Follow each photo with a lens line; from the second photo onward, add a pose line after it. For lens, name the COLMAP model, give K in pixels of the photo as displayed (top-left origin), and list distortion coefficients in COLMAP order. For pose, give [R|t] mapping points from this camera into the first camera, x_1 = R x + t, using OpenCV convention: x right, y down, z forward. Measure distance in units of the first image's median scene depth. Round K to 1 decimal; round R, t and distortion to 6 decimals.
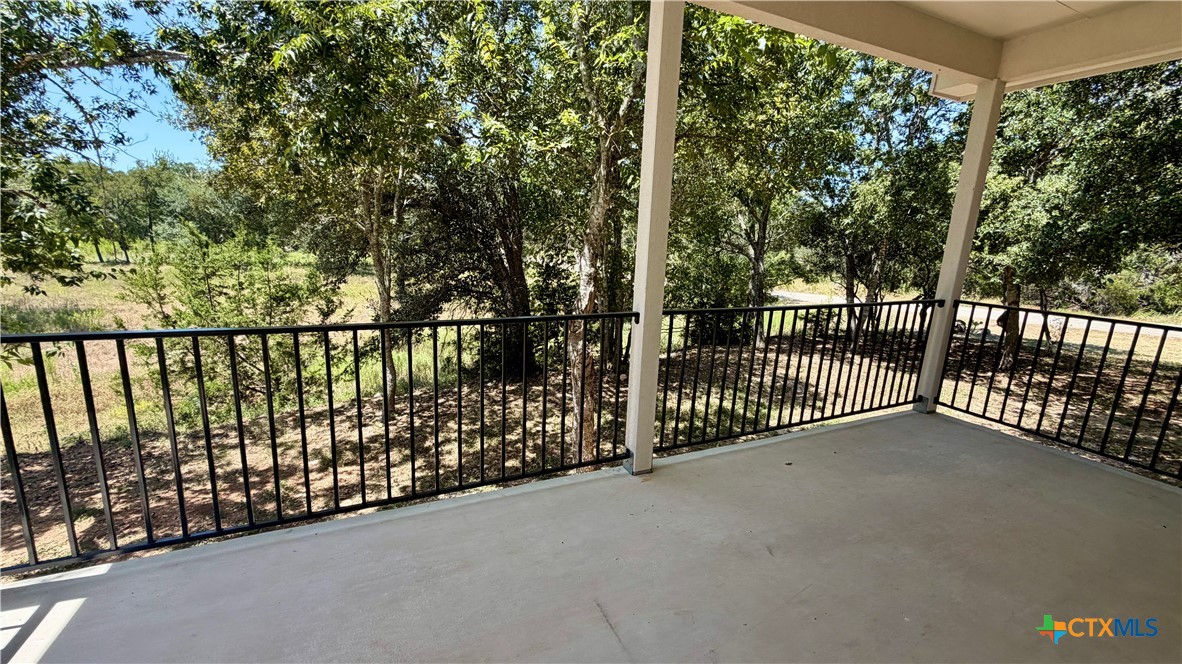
lens RADIAL K [[473.5, 0, 591.0], [0, 473.5, 332.0], [0, 0, 1]] dist [0.000018, -0.000057]
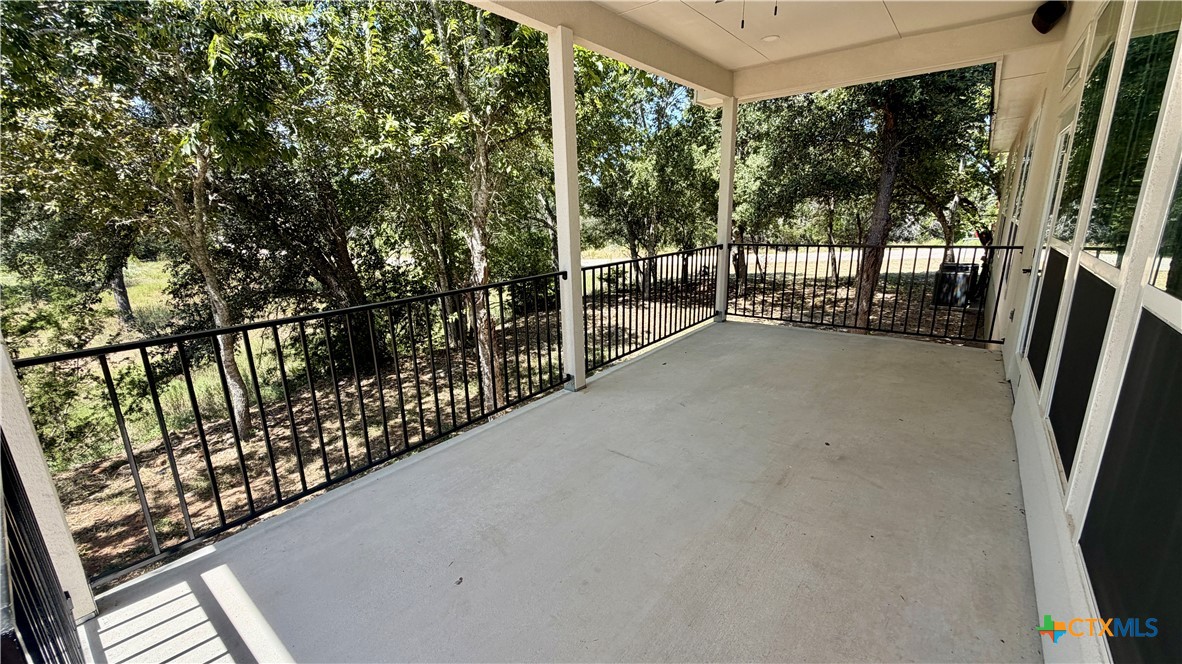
lens RADIAL K [[478.3, 0, 591.0], [0, 478.3, 332.0], [0, 0, 1]] dist [-0.000681, -0.000080]
pose [[0.891077, -0.171687, 0.420124, -0.149450], [0.154354, 0.985149, 0.075205, 0.013230], [-0.426797, -0.002165, 0.904345, -0.093006]]
